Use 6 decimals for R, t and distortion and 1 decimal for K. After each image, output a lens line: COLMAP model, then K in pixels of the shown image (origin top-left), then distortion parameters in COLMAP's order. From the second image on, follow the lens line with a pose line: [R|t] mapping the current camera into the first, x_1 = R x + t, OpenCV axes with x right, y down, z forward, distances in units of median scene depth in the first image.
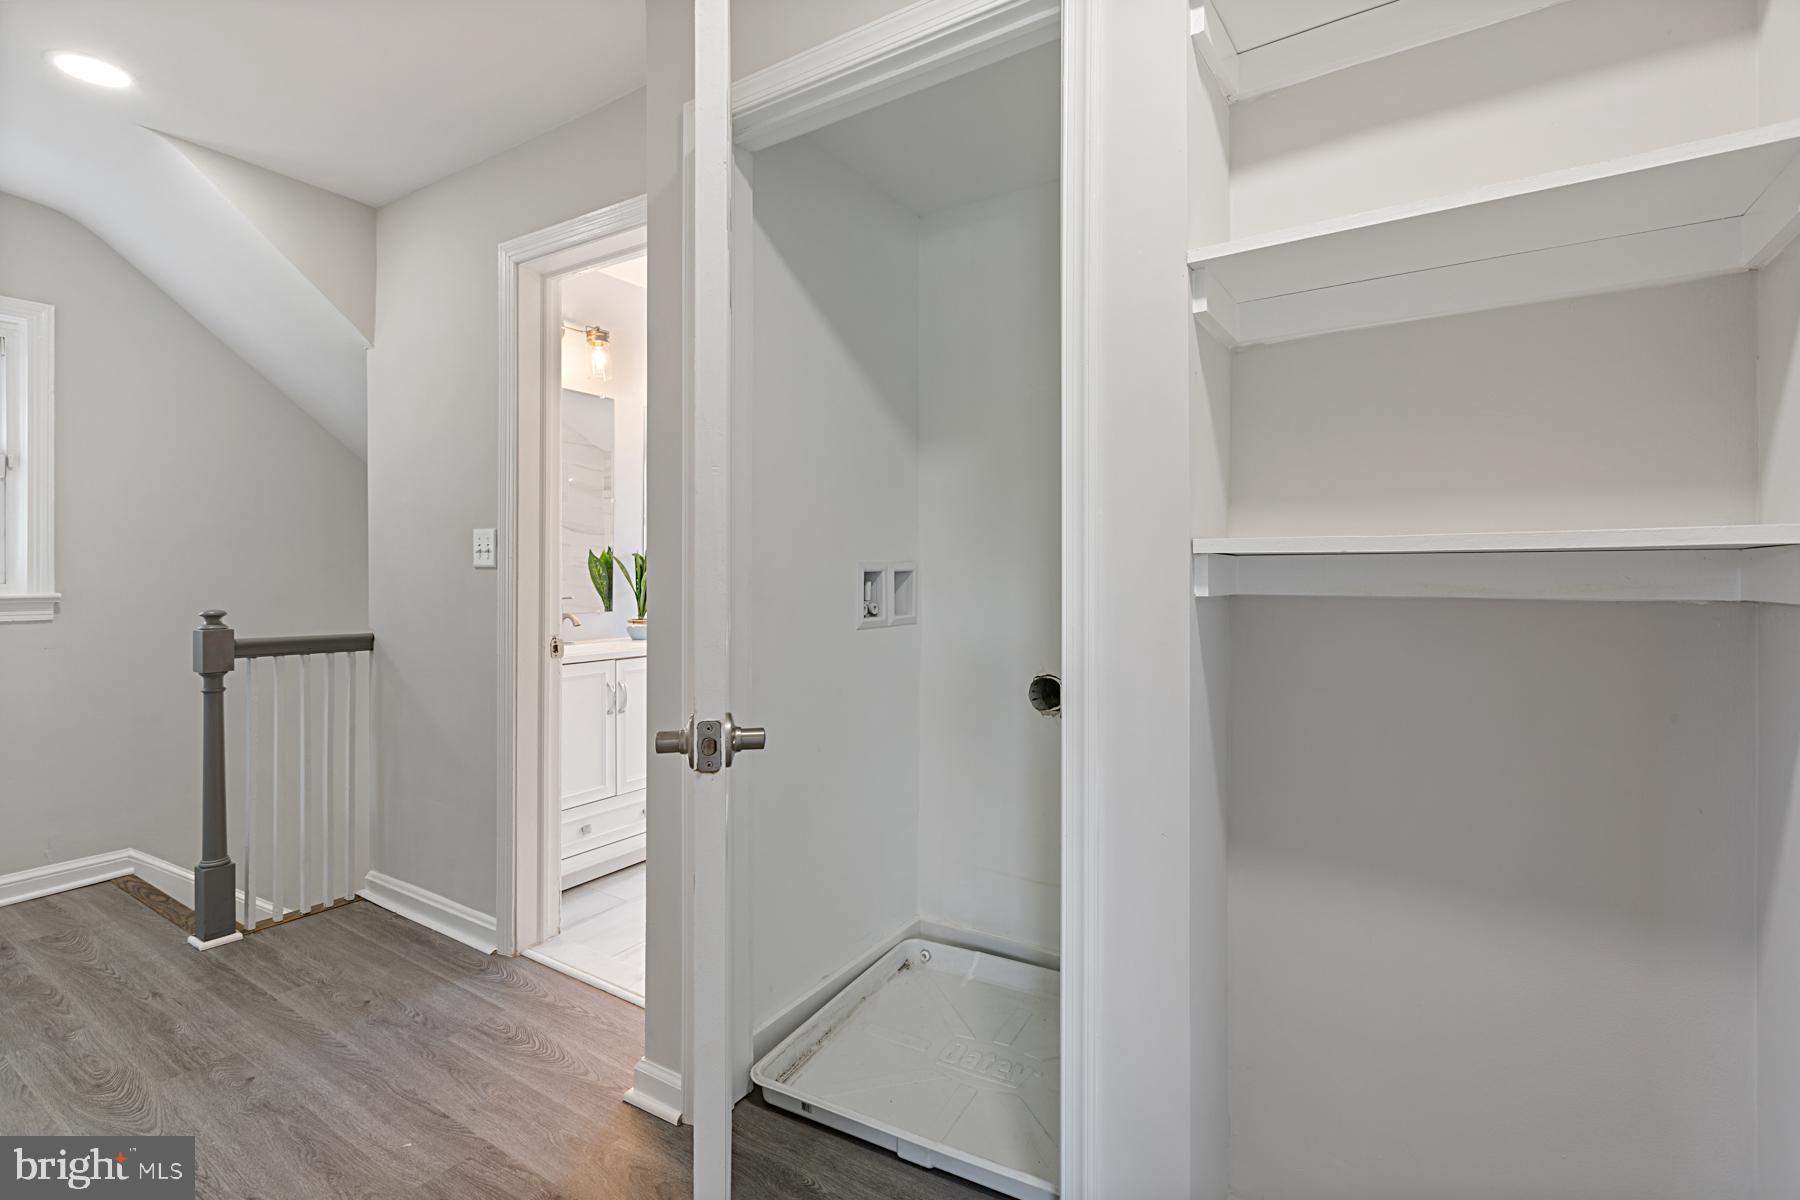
lens RADIAL K [[817.8, 0, 904.9], [0, 817.8, 589.1], [0, 0, 1]] dist [0.003452, -0.000328]
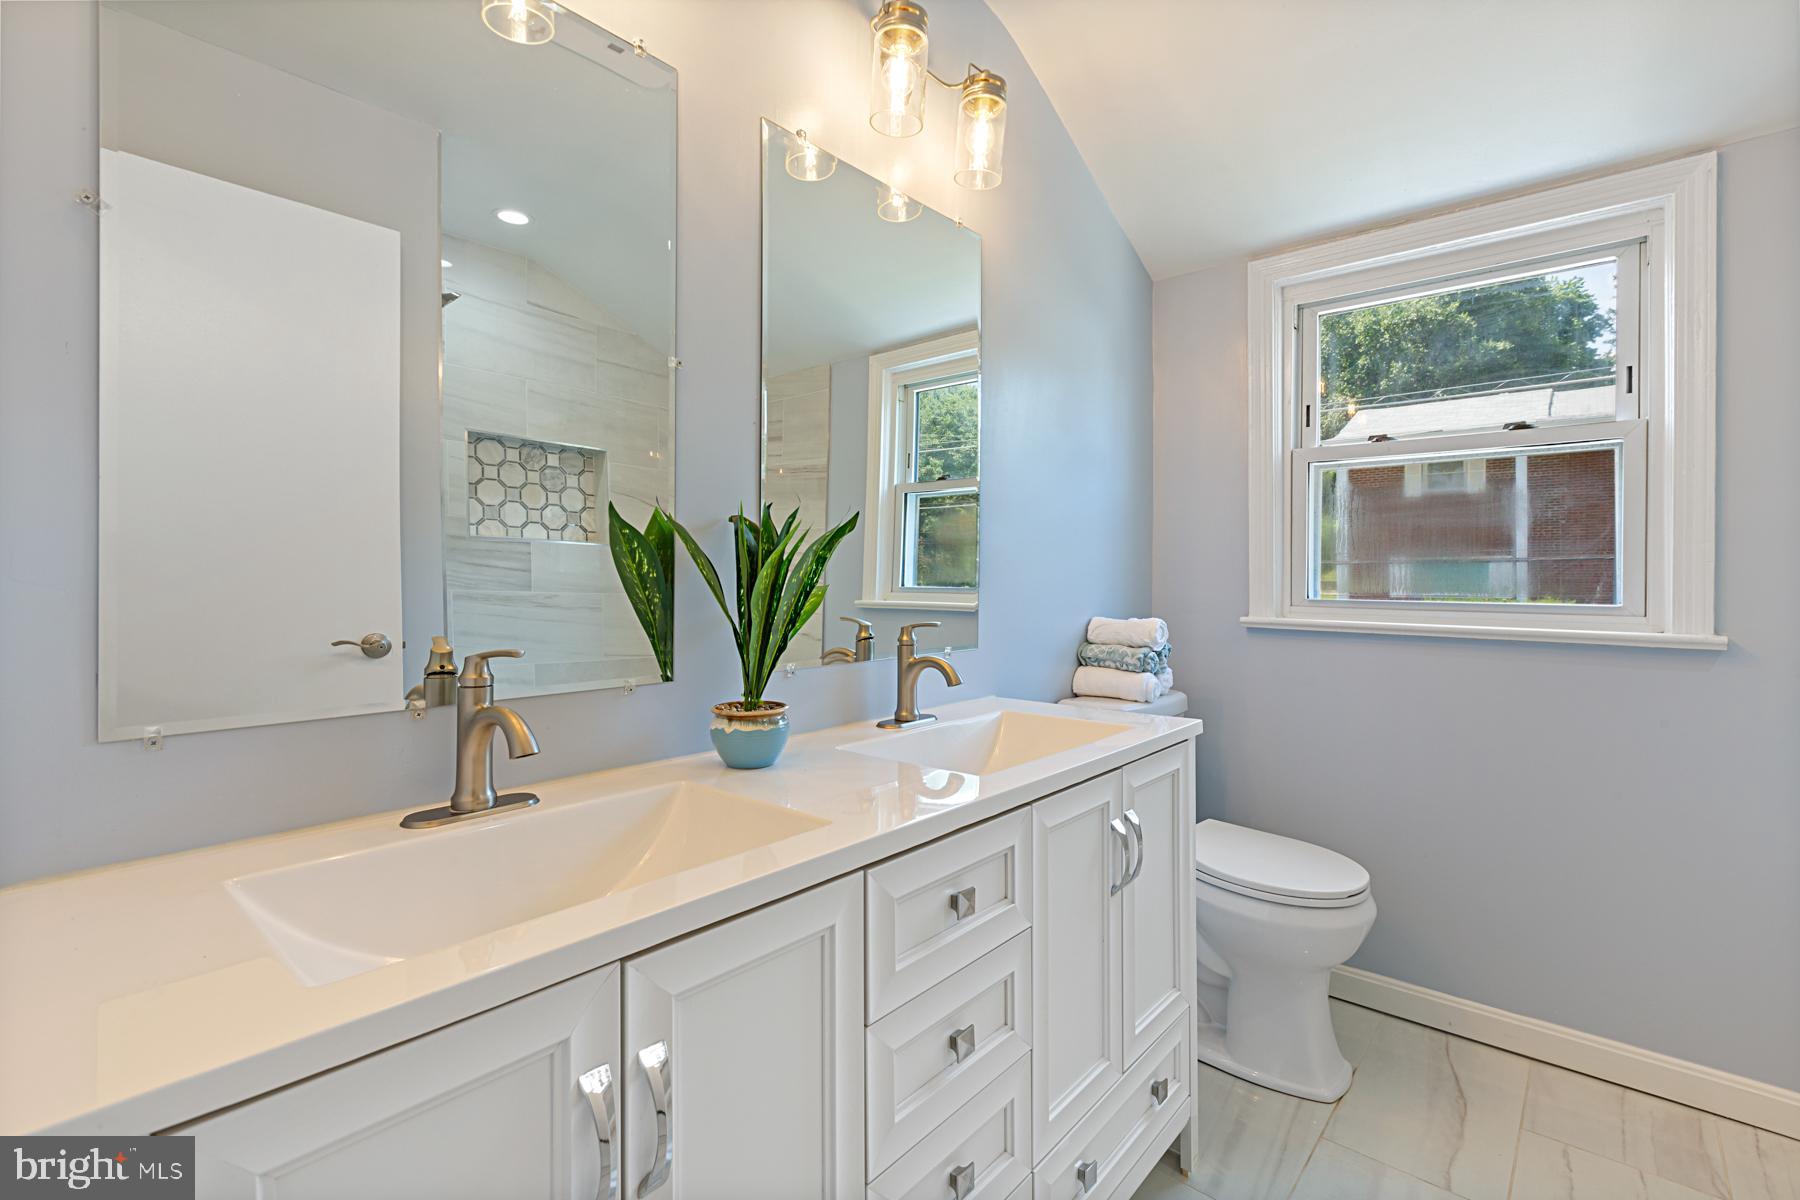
lens RADIAL K [[817.8, 0, 895.4], [0, 817.8, 593.9], [0, 0, 1]] dist [0.003452, -0.000328]
pose [[0.992182, 0.000388, -0.124796, -0.216562], [-0.002215, 0.999892, -0.014508, -0.004963], [0.124777, 0.014671, 0.992076, 0.656775]]
